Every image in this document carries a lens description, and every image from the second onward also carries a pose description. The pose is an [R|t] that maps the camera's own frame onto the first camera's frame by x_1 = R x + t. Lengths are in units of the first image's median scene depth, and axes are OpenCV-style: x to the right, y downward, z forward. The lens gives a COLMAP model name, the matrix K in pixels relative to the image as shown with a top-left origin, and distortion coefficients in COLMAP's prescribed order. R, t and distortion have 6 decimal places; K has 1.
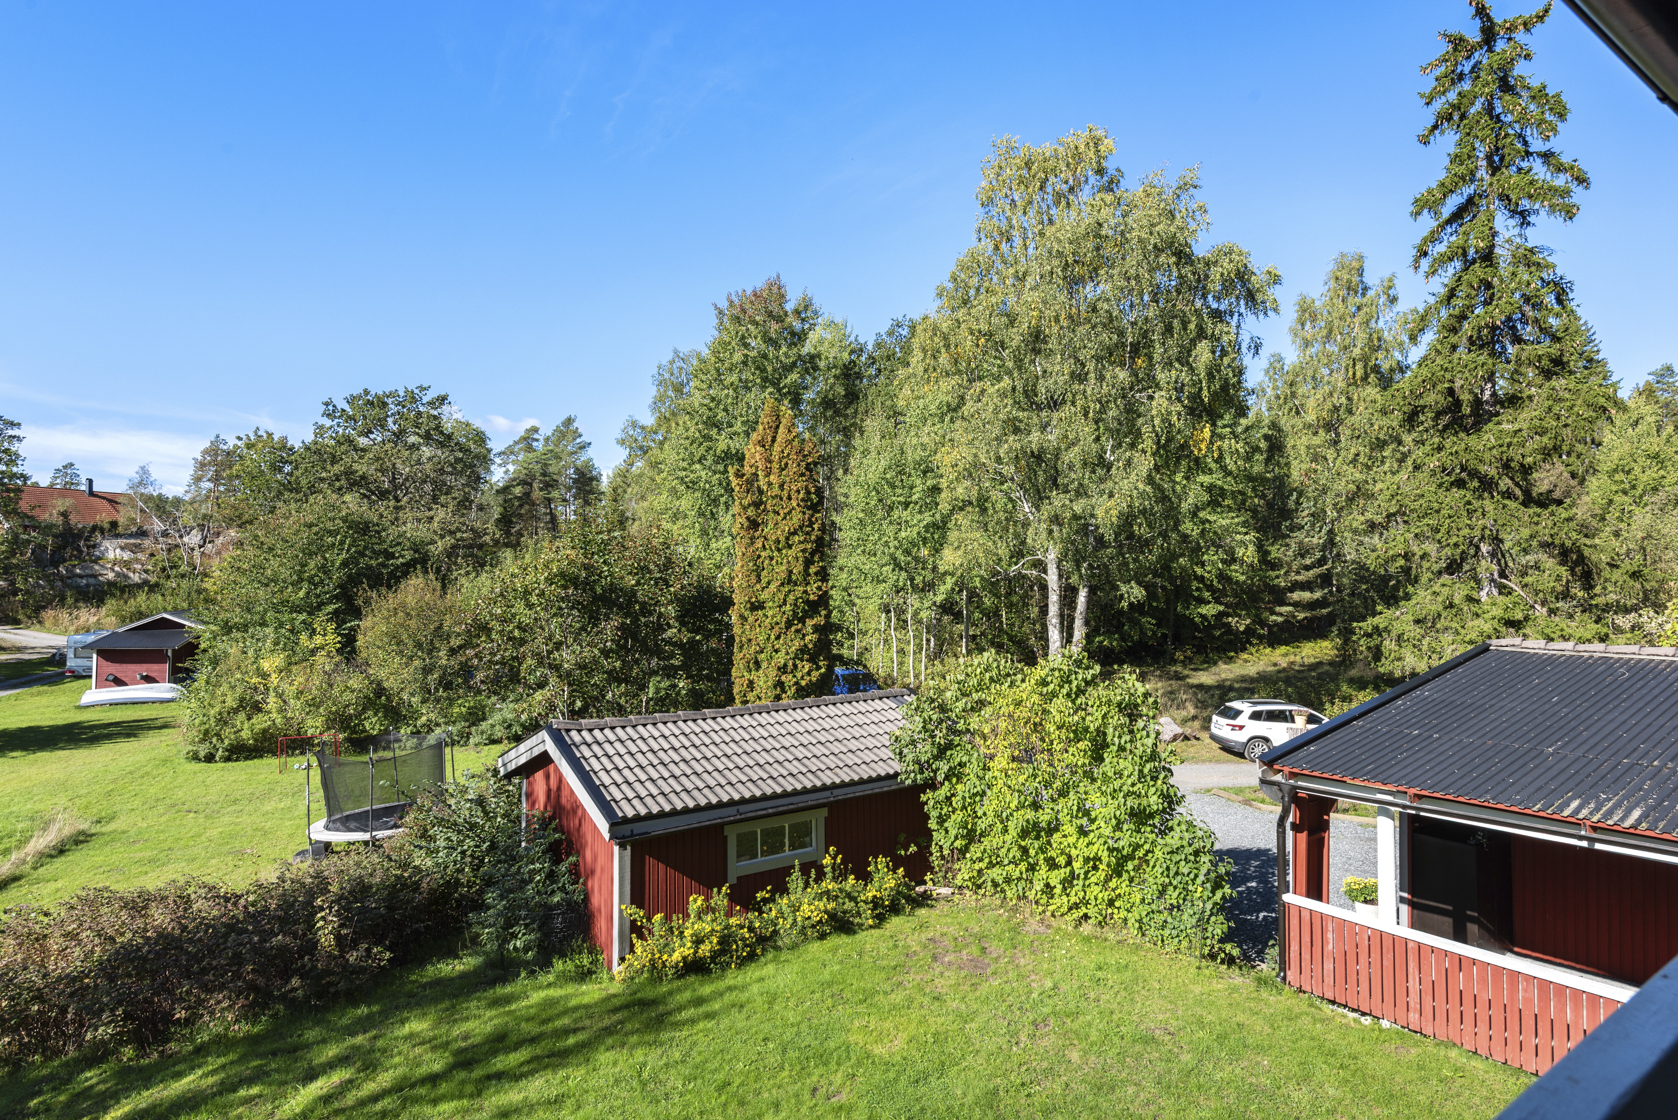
lens RADIAL K [[933.1, 0, 839.0], [0, 933.1, 560.0], [0, 0, 1]] dist [0.016478, -0.002307]
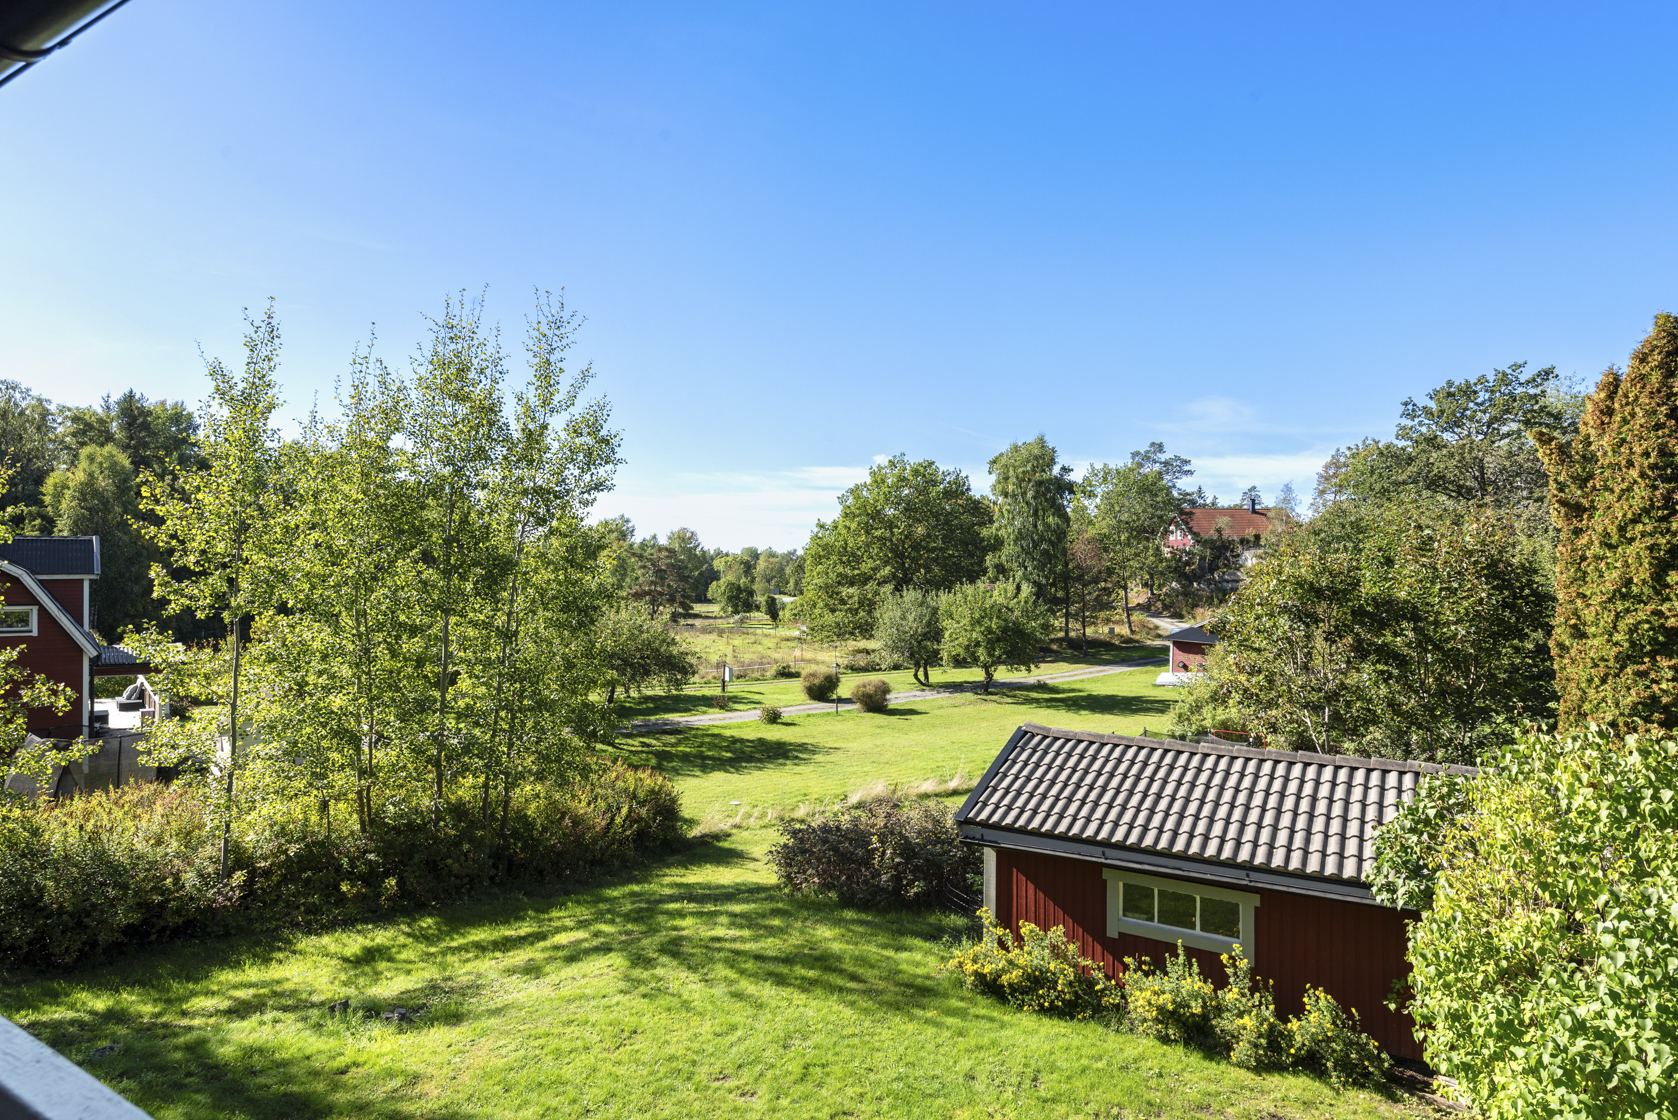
lens RADIAL K [[922.3, 0, 812.0], [0, 922.3, 576.9], [0, 0, 1]] dist [0.000707, -0.000507]
pose [[0.374183, 0.002204, -0.927352, 0.204050], [0.008558, 0.999946, 0.005829, 0.000938], [0.927315, -0.010117, 0.374144, 0.148647]]
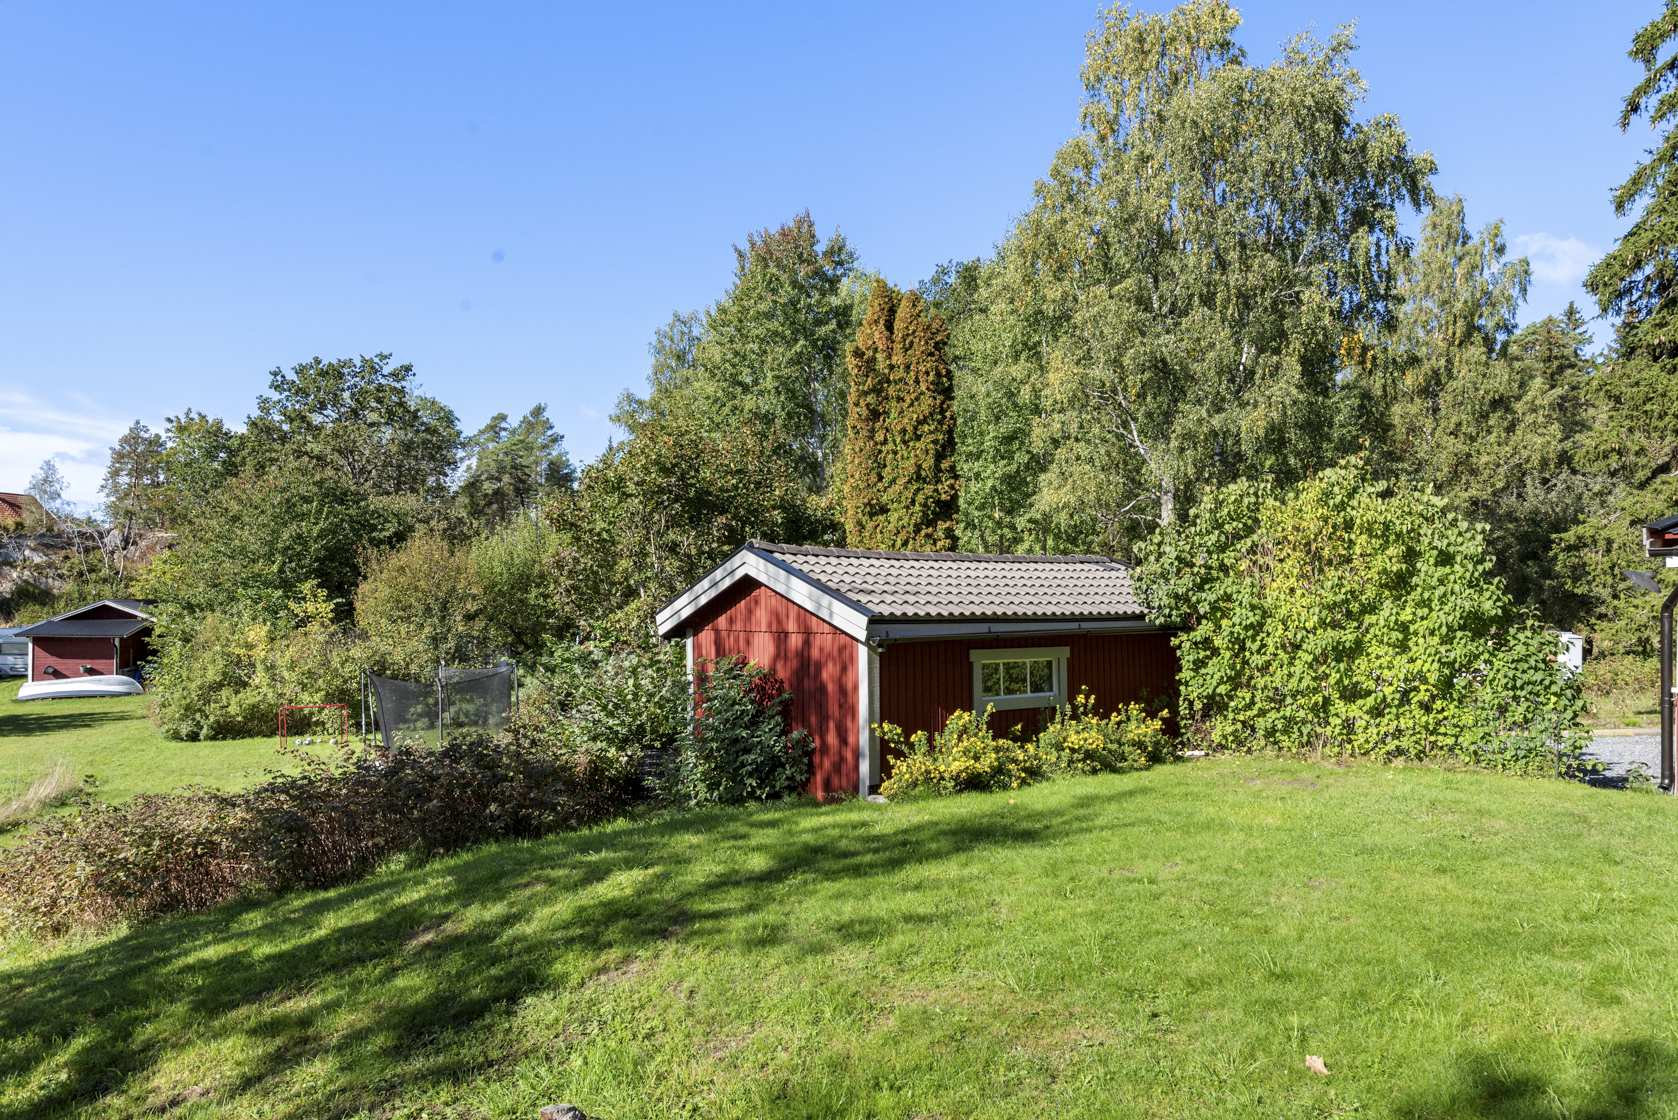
lens RADIAL K [[1054.8, 0, 836.2], [0, 1054.8, 622.9], [0, 0, 1]] dist [0.014222, -0.001093]
pose [[0.999817, -0.006335, 0.018051, -0.091453], [0.005899, 0.999692, 0.024100, 0.082430], [-0.018198, -0.023989, 0.999547, 0.016730]]
